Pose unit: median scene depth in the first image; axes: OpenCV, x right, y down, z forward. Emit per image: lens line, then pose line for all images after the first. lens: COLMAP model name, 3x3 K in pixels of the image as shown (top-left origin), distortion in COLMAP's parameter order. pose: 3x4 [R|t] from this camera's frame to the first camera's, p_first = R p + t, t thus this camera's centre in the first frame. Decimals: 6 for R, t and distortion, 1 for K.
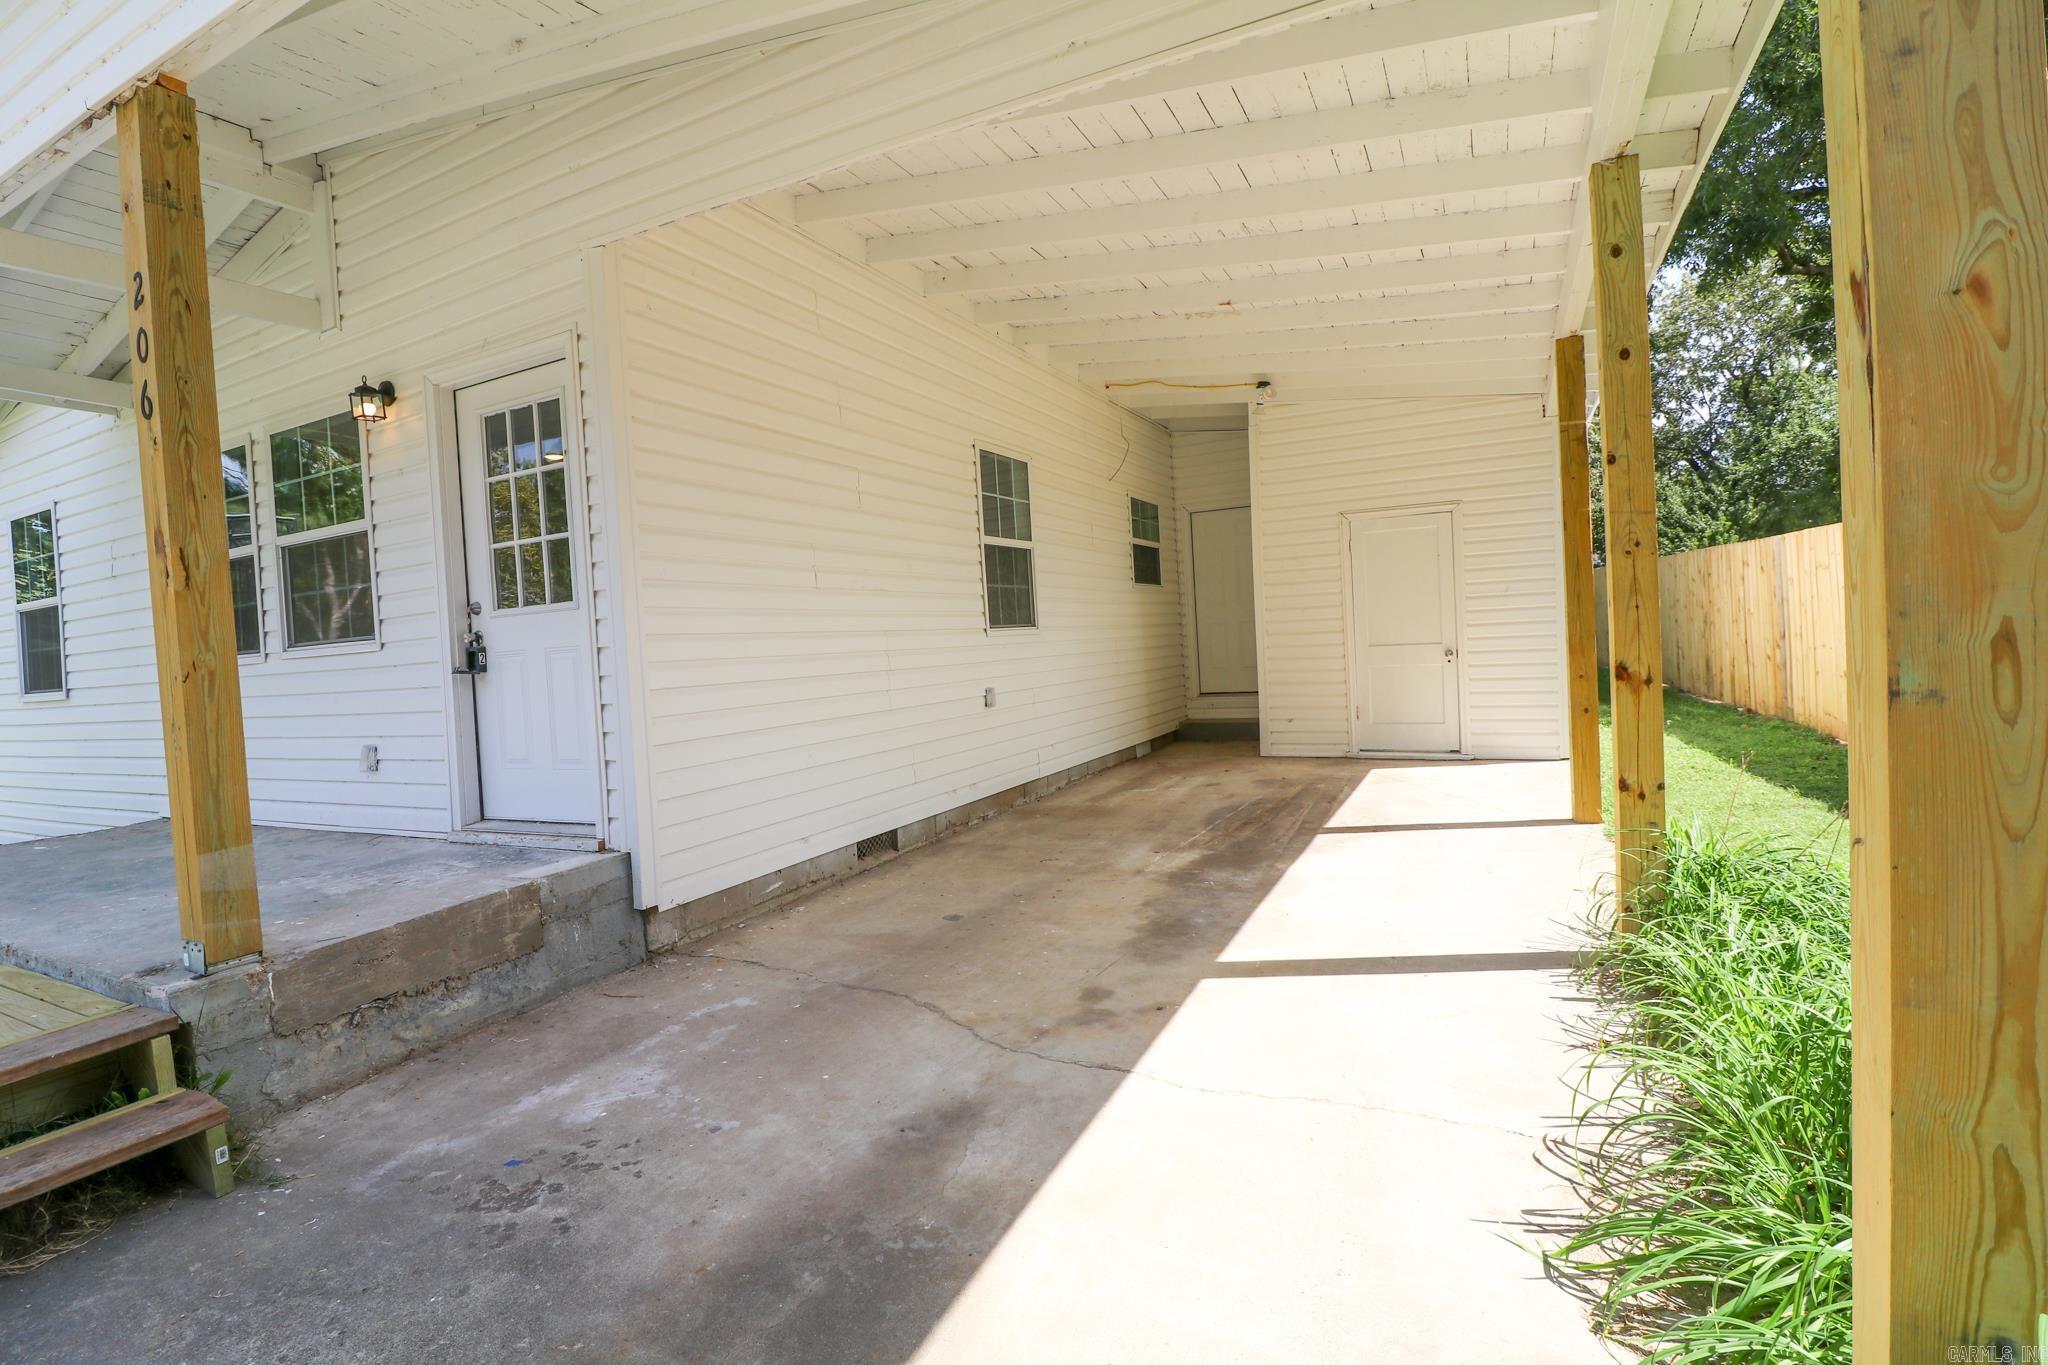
lens RADIAL K [[942.7, 0, 1015.6], [0, 942.7, 668.4], [0, 0, 1]] dist [-0.000955, -0.012255]
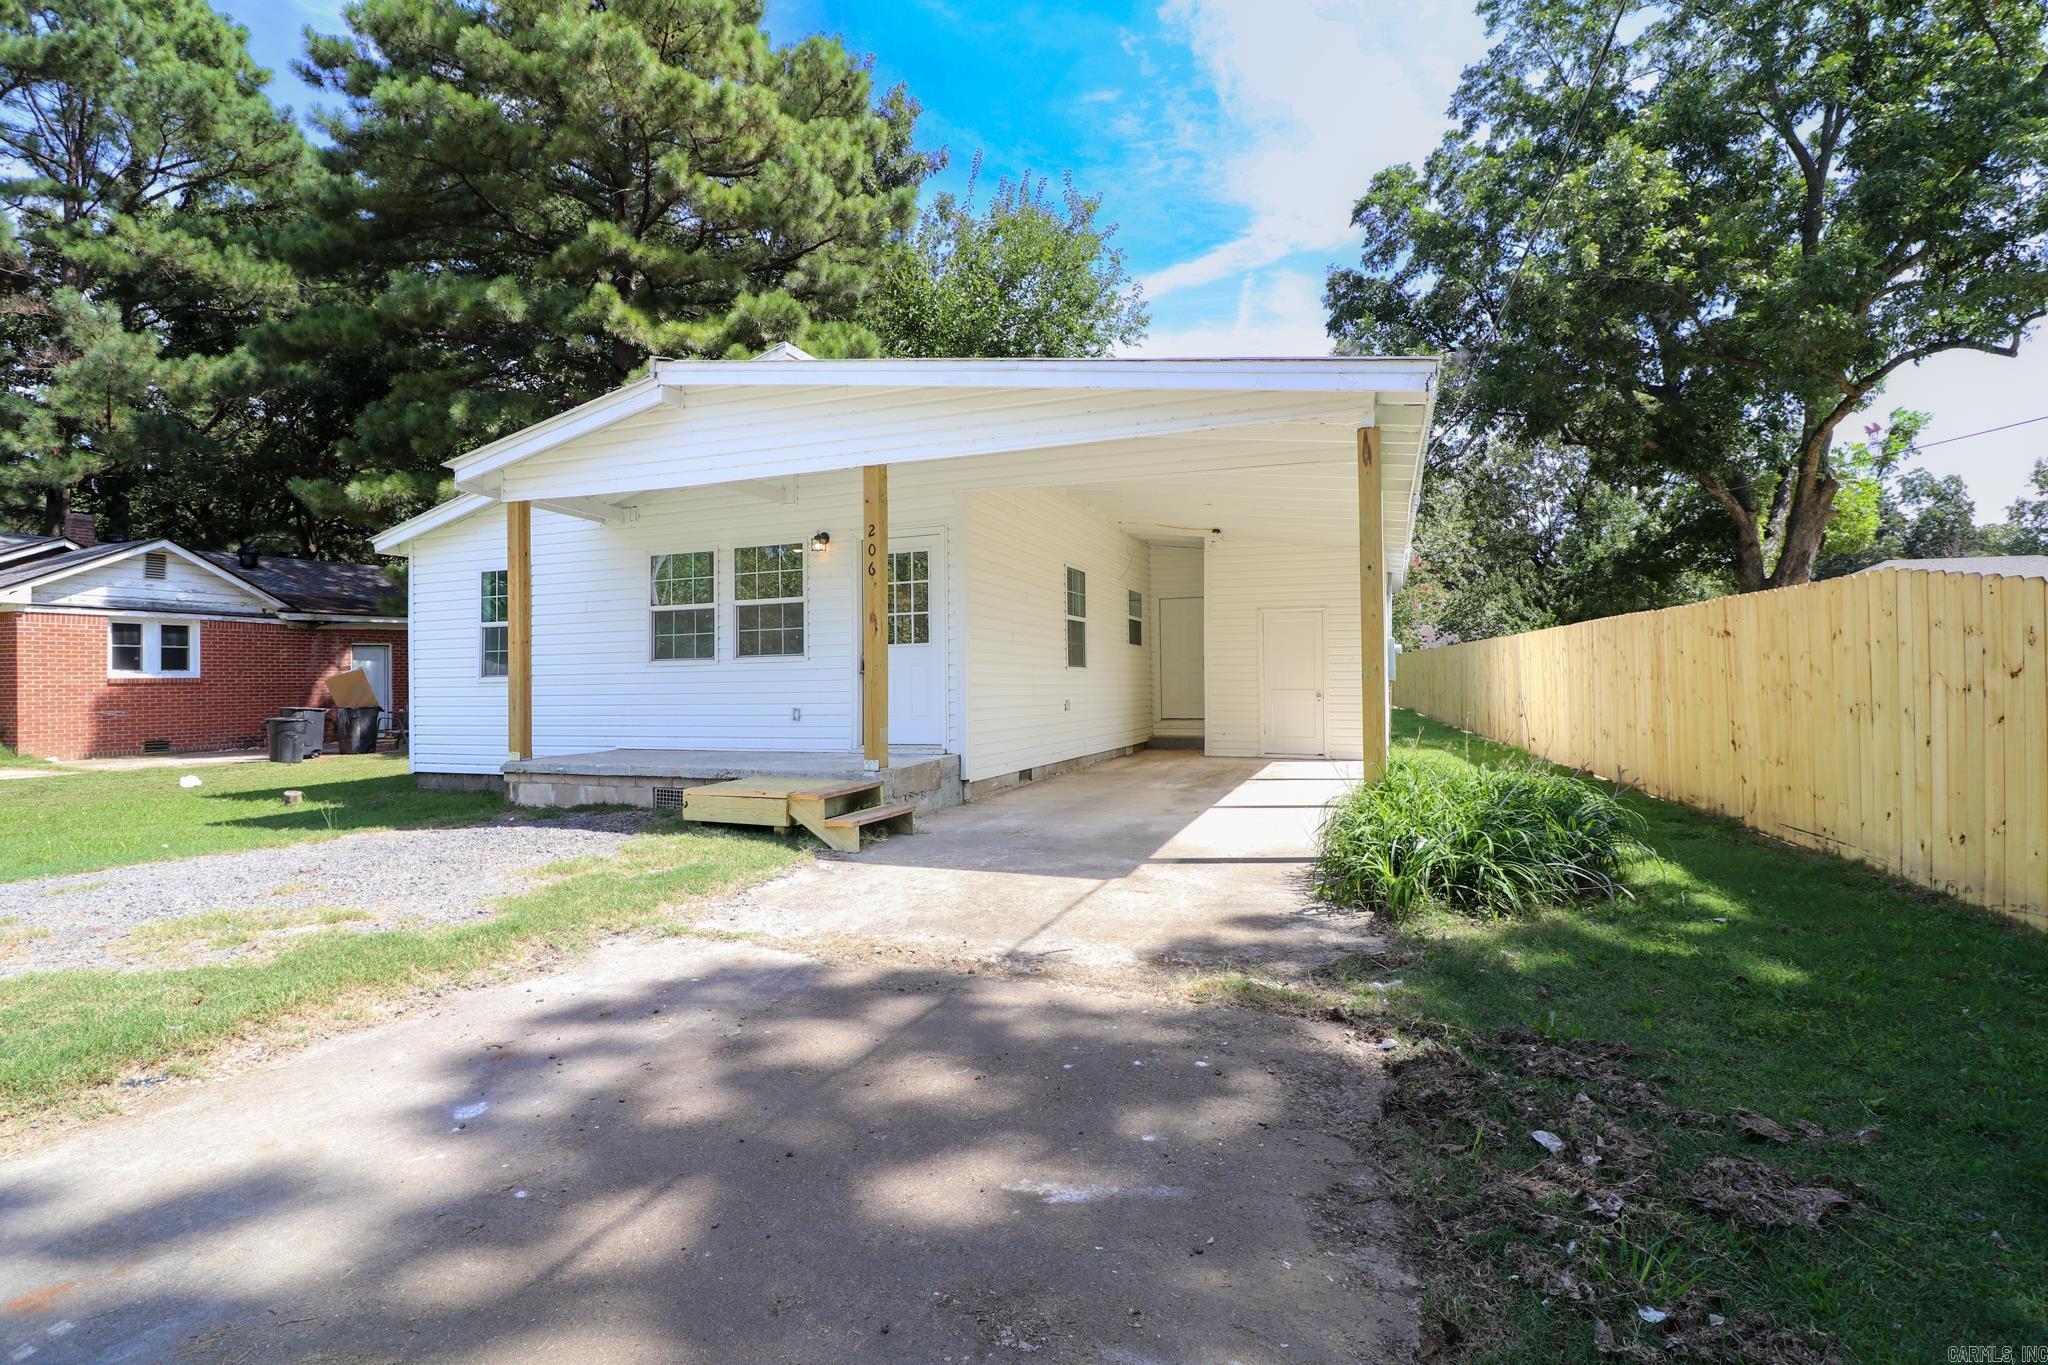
lens RADIAL K [[942.7, 0, 1015.6], [0, 942.7, 668.4], [0, 0, 1]] dist [-0.000955, -0.012255]
pose [[0.993951, 0.048573, 0.098502, -0.290084], [-0.043333, 0.997565, -0.054652, 0.060452], [-0.100917, 0.050053, 0.993635, -0.732123]]
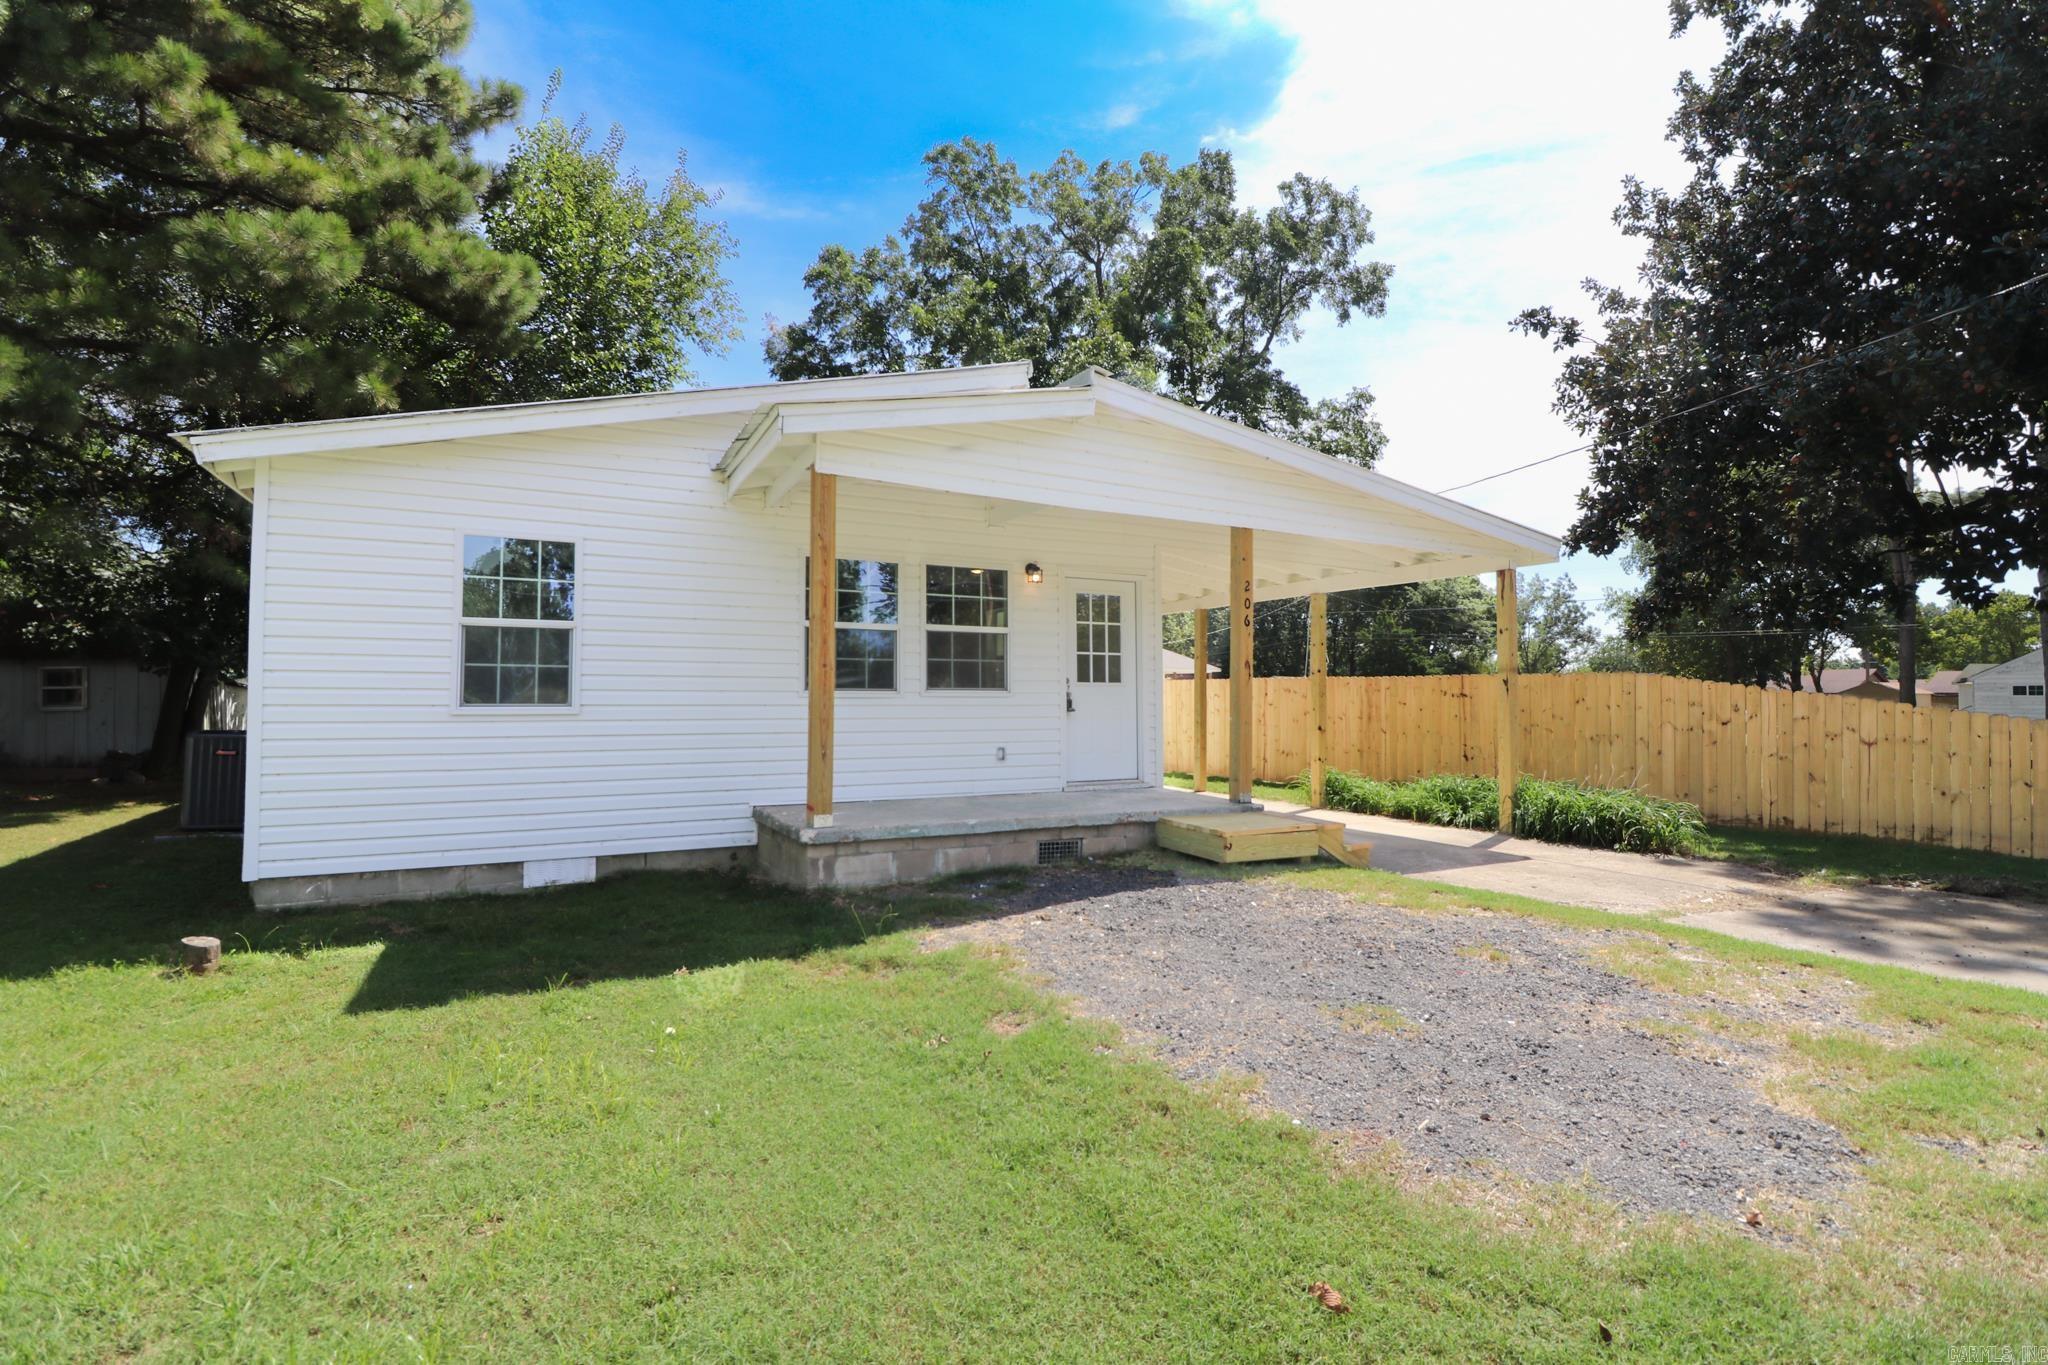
lens RADIAL K [[942.7, 0, 1015.6], [0, 942.7, 668.4], [0, 0, 1]] dist [-0.000955, -0.012255]
pose [[0.570963, 0.091304, 0.815883, -1.522224], [-0.011496, 0.994588, -0.103257, 0.083189], [-0.820895, 0.049576, 0.568923, -0.071959]]
